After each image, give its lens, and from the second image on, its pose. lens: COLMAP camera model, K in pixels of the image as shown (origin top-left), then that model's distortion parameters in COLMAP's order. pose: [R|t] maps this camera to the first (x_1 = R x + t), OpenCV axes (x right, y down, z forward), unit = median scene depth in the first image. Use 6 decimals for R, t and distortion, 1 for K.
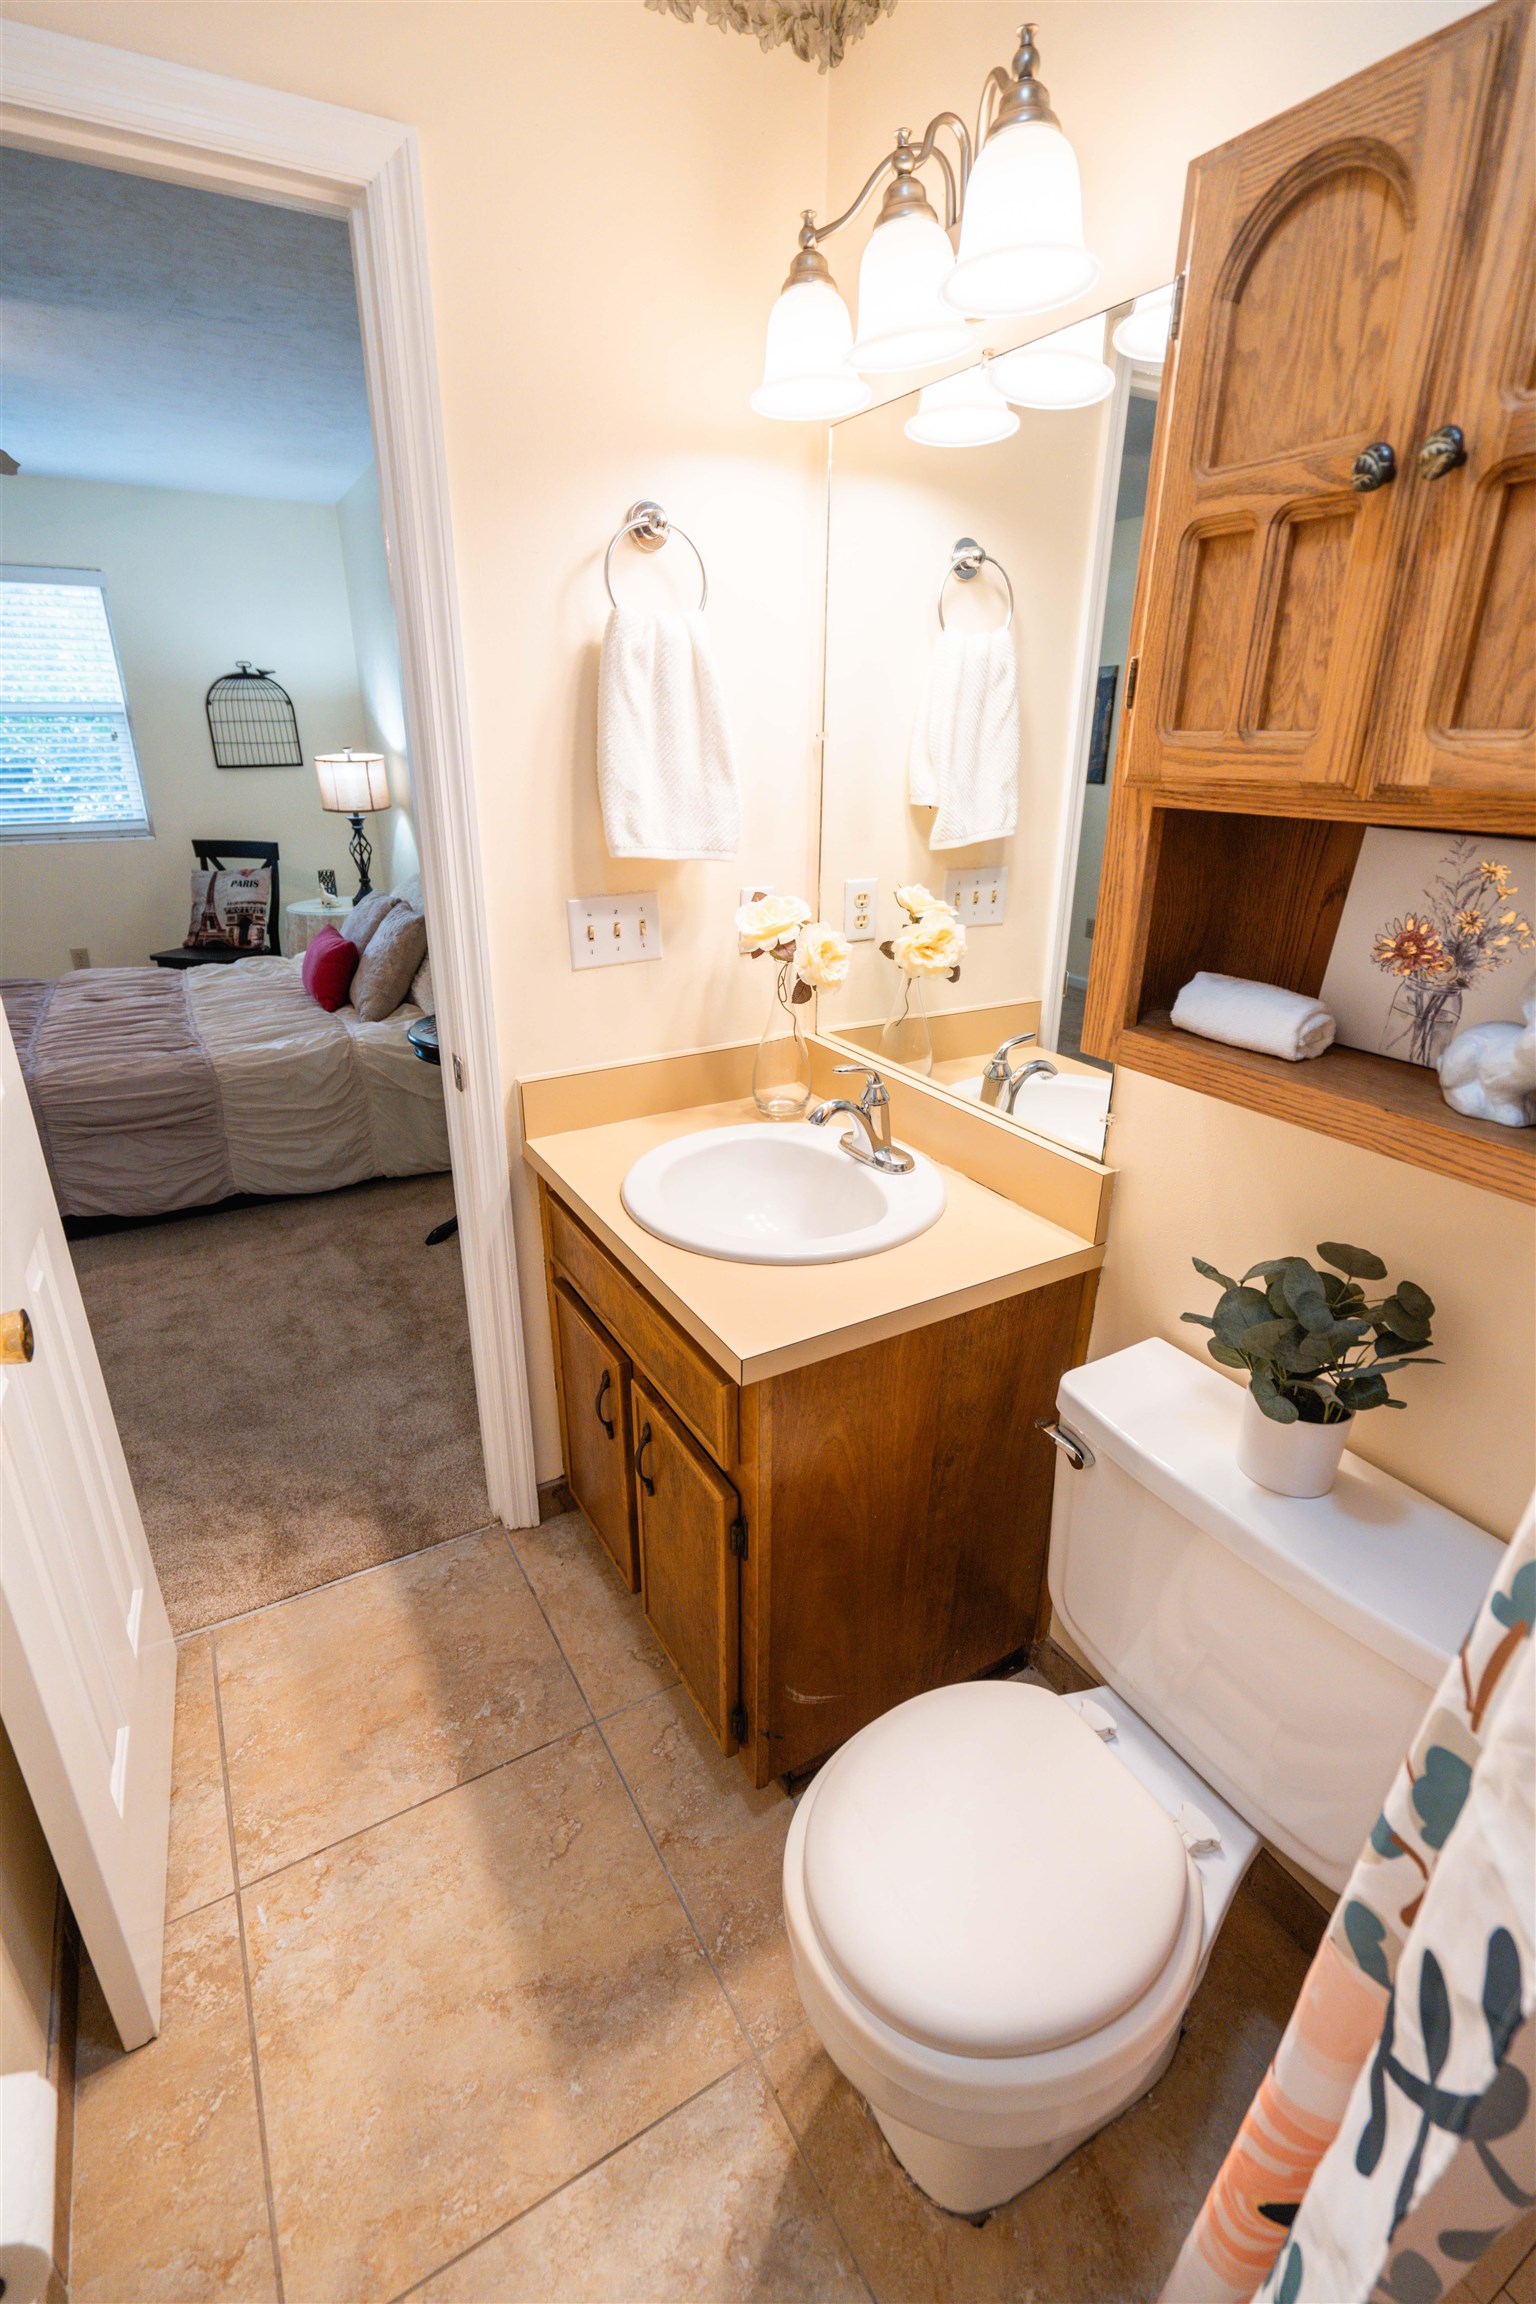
lens RADIAL K [[1036.8, 0, 766.7], [0, 1036.8, 1142.7], [0, 0, 1]] dist [-0.002243, 0.001039]
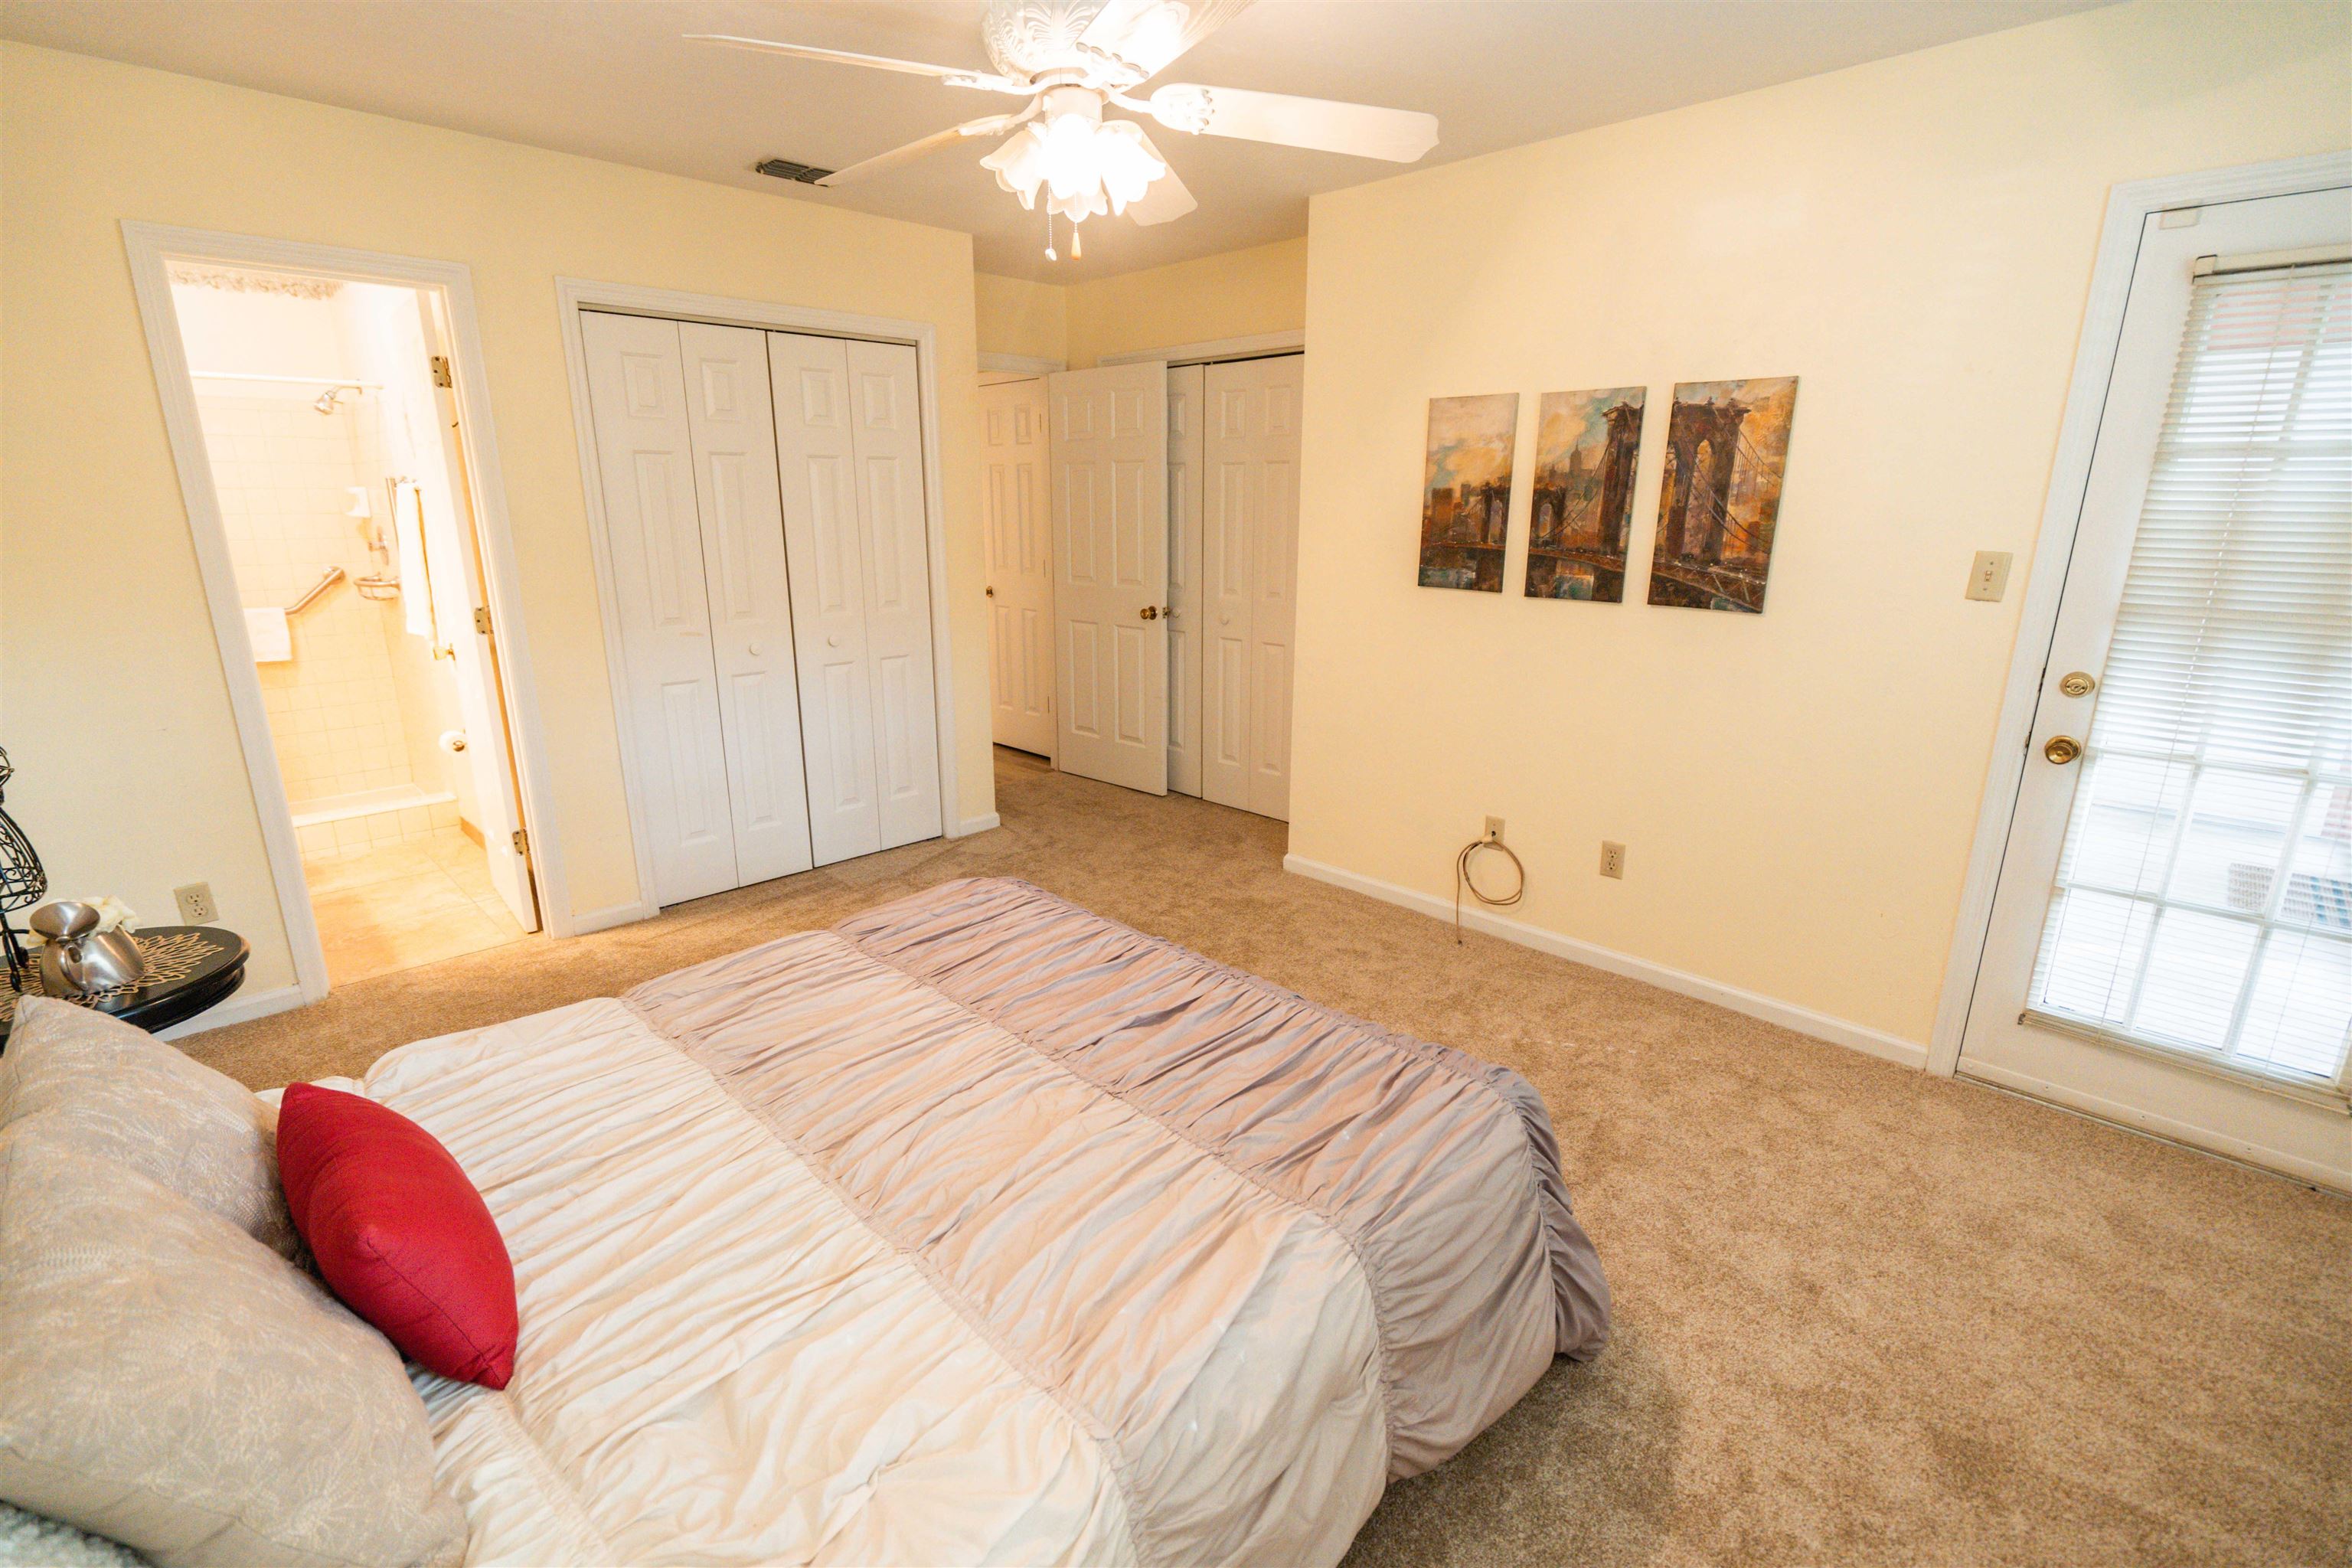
lens RADIAL K [[1053.4, 0, 1164.5], [0, 1053.4, 785.9], [0, 0, 1]] dist [-0.007143, 0.000332]
pose [[-0.966555, 0.060347, -0.249259, -0.623538], [-0.101825, 0.801728, 0.588951, -0.532902], [0.235379, 0.594635, -0.768769, 1.316658]]
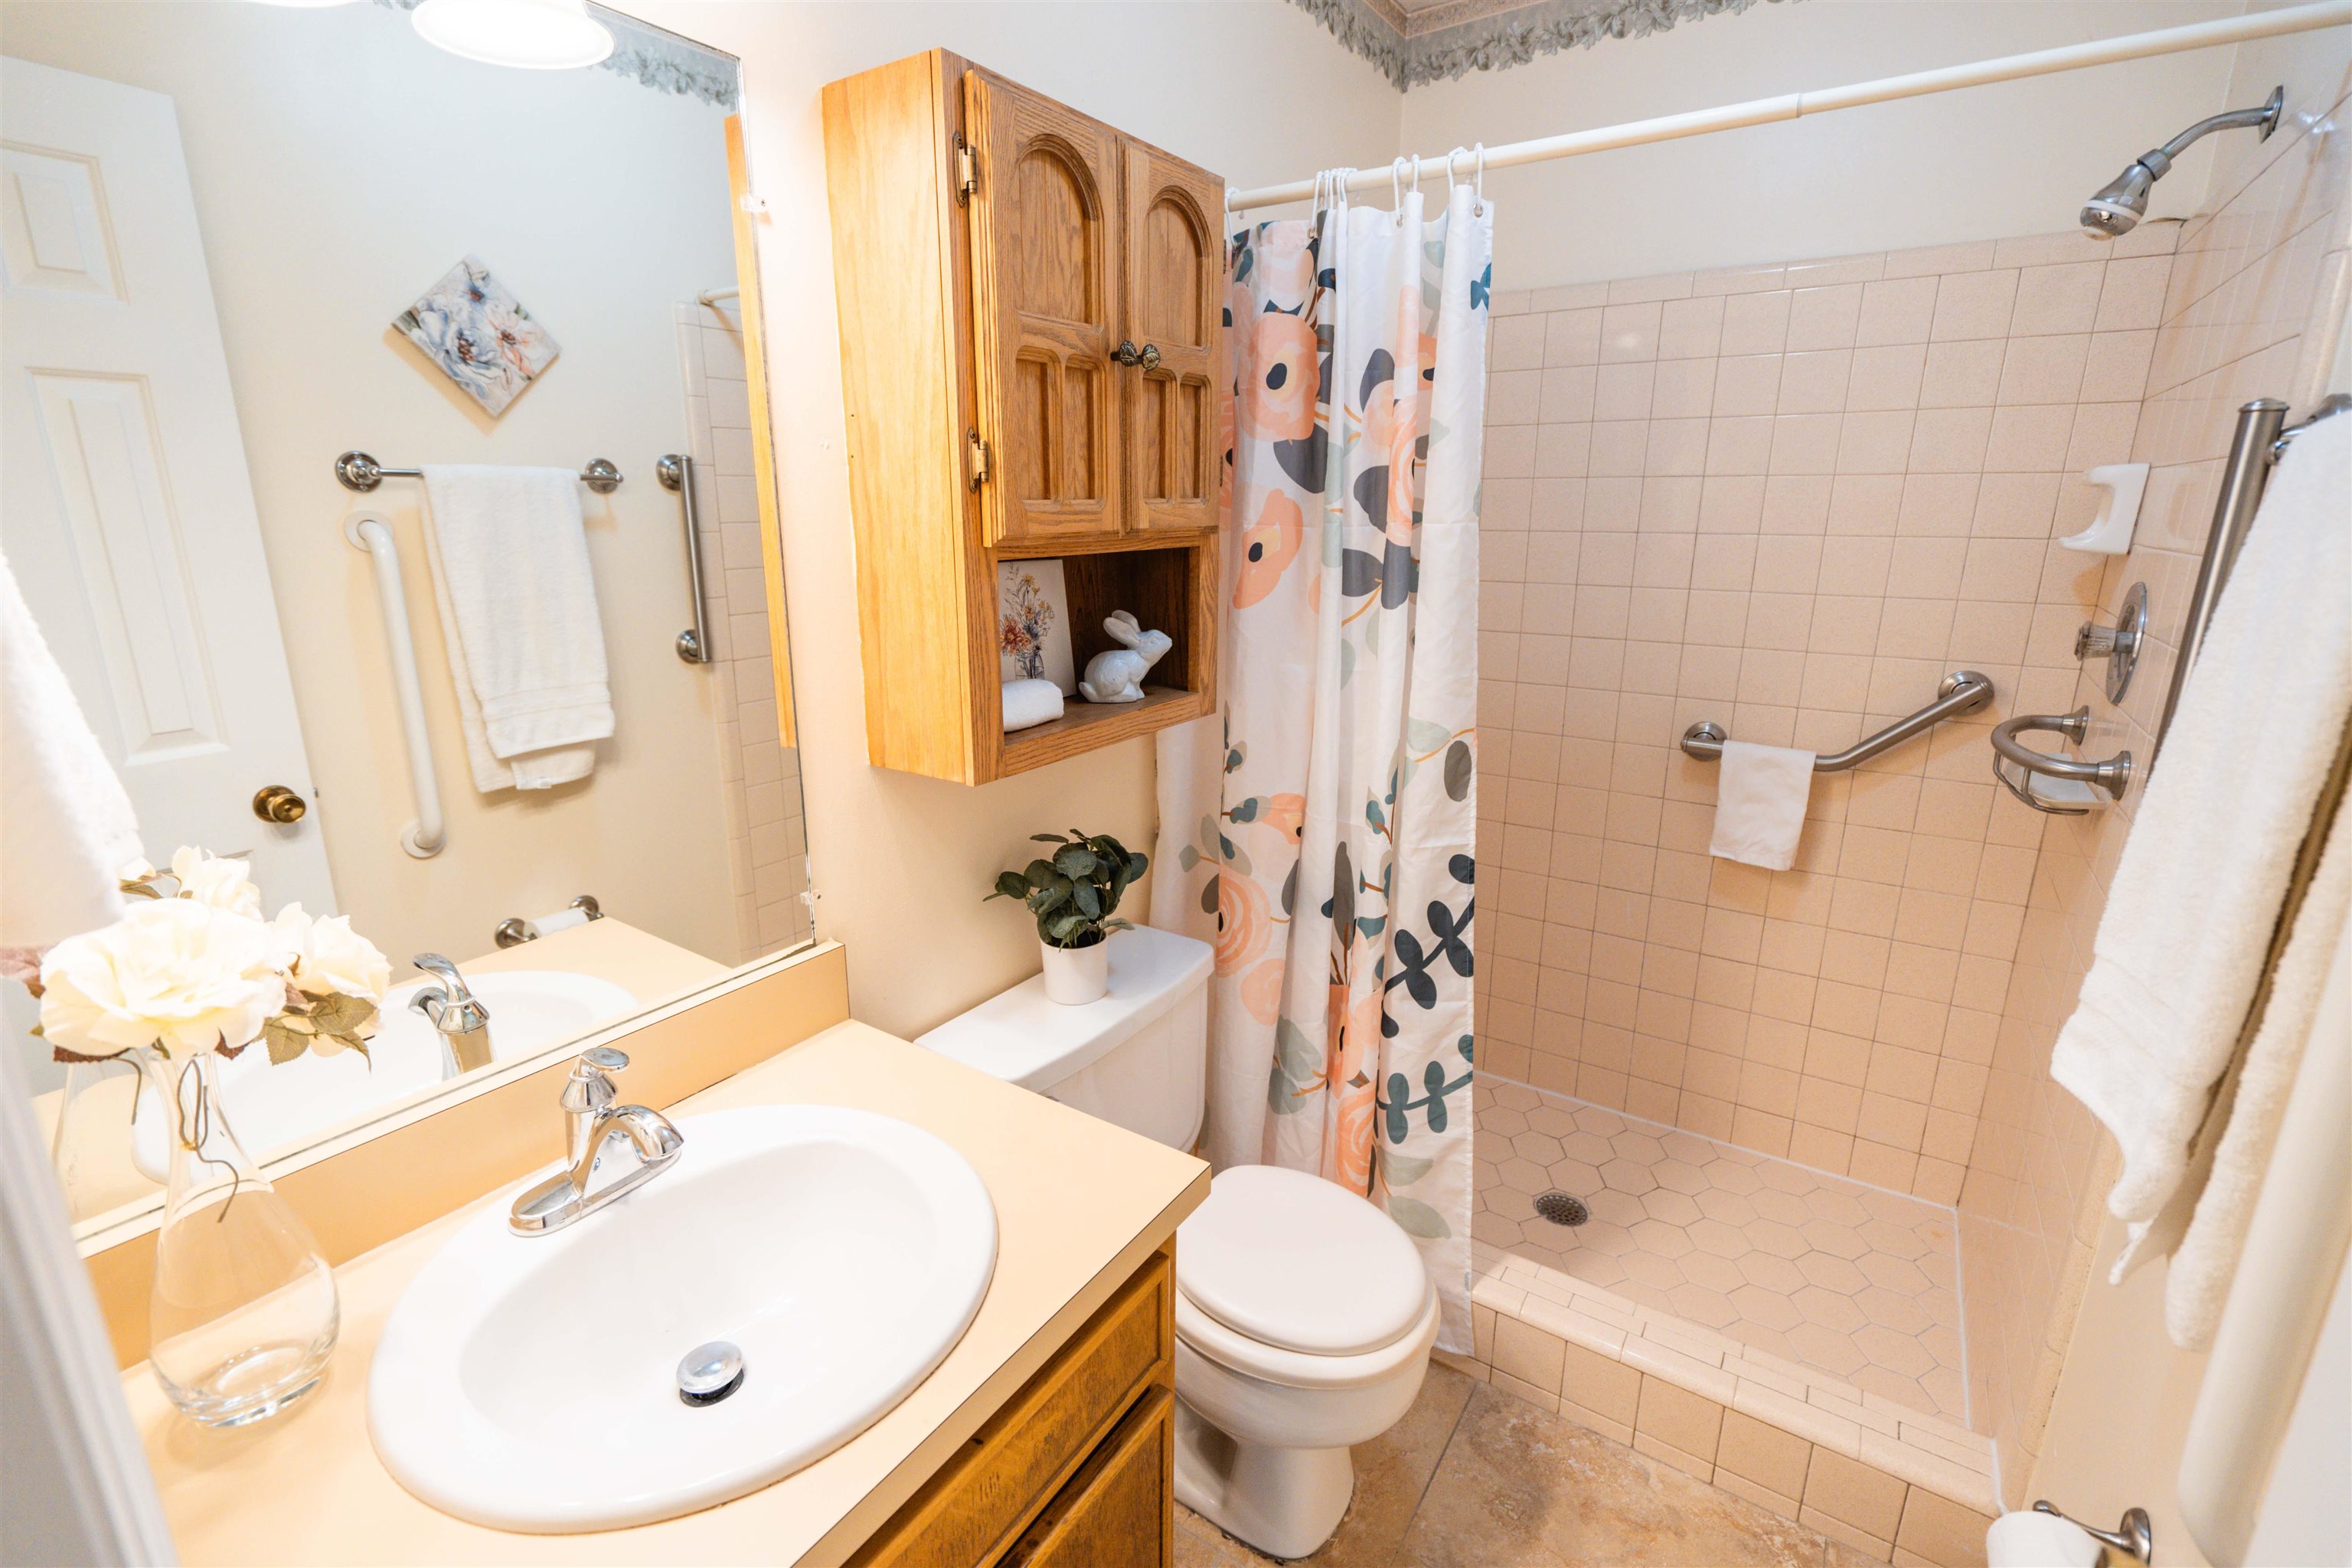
lens RADIAL K [[1060.3, 0, 1161.9], [0, 1060.3, 786.5], [0, 0, 1]] dist [-0.001004, 0.000754]
pose [[-0.436741, -0.239980, 0.866987, -0.233981], [0.329612, 0.854048, 0.402439, -0.147536], [-0.837026, 0.461531, -0.293898, 0.366529]]
